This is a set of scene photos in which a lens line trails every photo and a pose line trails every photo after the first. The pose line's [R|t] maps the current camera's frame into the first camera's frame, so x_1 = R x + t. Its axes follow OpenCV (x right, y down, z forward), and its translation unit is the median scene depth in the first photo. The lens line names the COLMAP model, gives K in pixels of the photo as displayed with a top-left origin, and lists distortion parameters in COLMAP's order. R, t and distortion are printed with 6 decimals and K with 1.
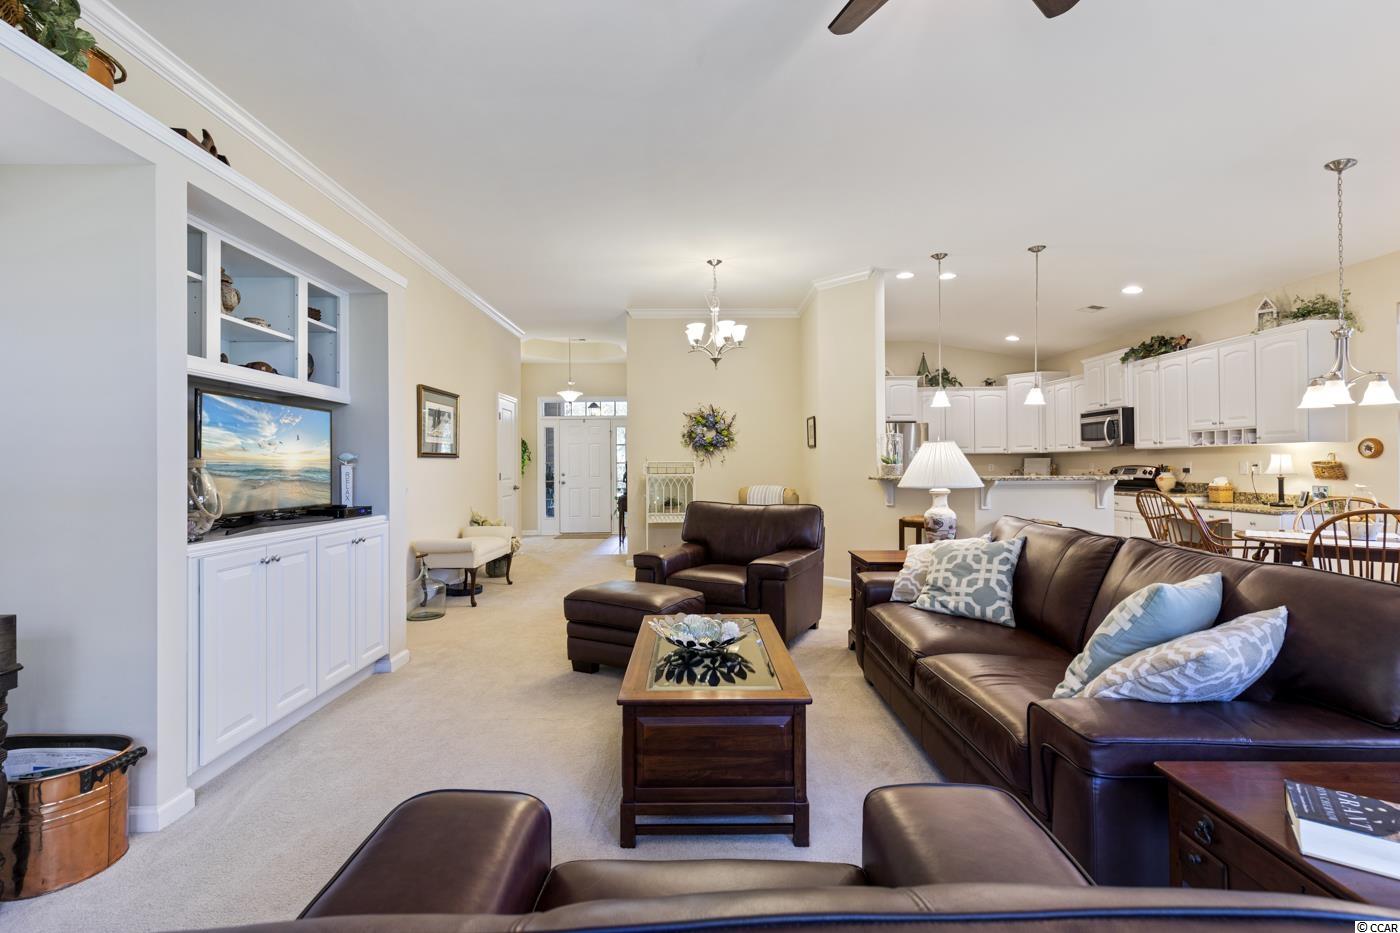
lens RADIAL K [[635.9, 0, 693.6], [0, 635.9, 460.4], [0, 0, 1]] dist [0.004869, -0.000489]
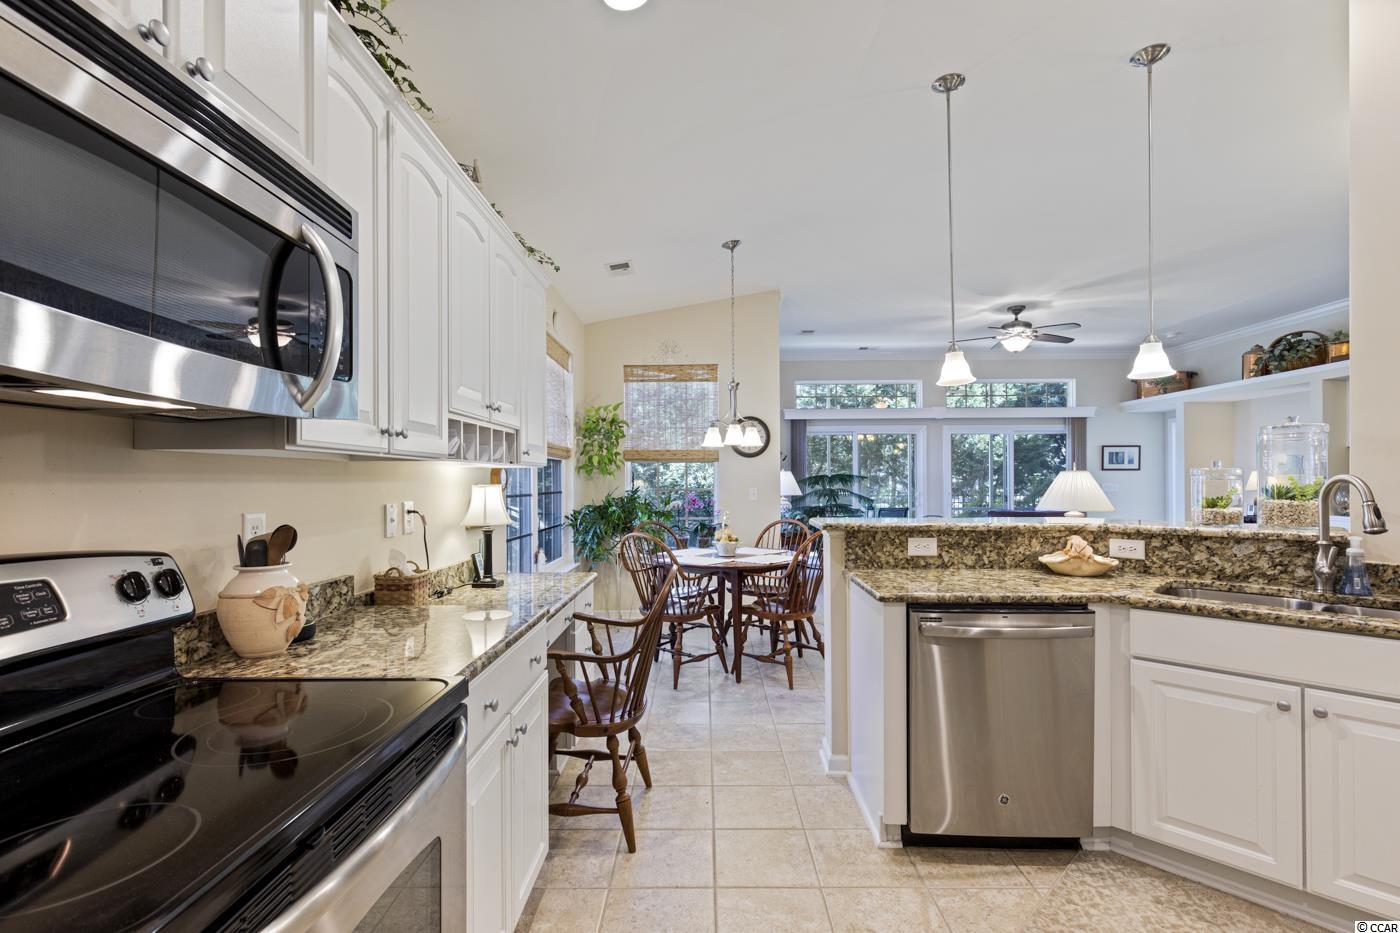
lens RADIAL K [[636.5, 0, 703.1], [0, 636.5, 477.2], [0, 0, 1]] dist [0.010234, -0.000474]
pose [[-0.999909, 0.011928, 0.006260, 0.670403], [0.011837, 0.999828, -0.014273, -0.006664], [-0.006429, -0.014198, -0.999879, 1.378815]]
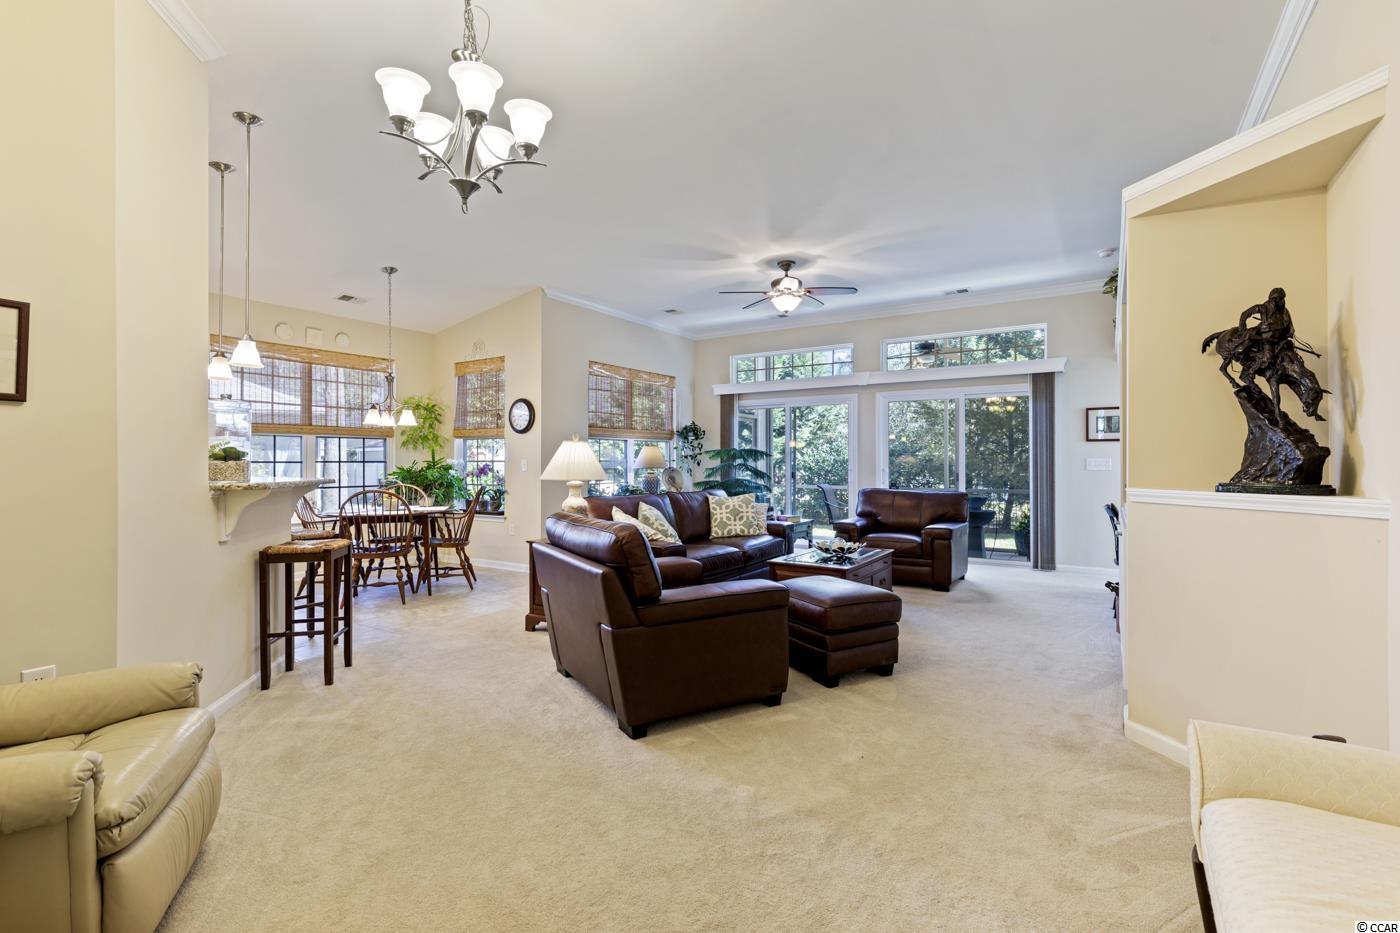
lens RADIAL K [[635.9, 0, 693.6], [0, 635.9, 460.4], [0, 0, 1]] dist [0.004869, -0.000489]
pose [[-0.839022, 0.009013, 0.544022, -0.277392], [0.002363, 0.999914, -0.012922, 0.013201], [-0.544092, -0.009556, -0.838971, 1.189400]]
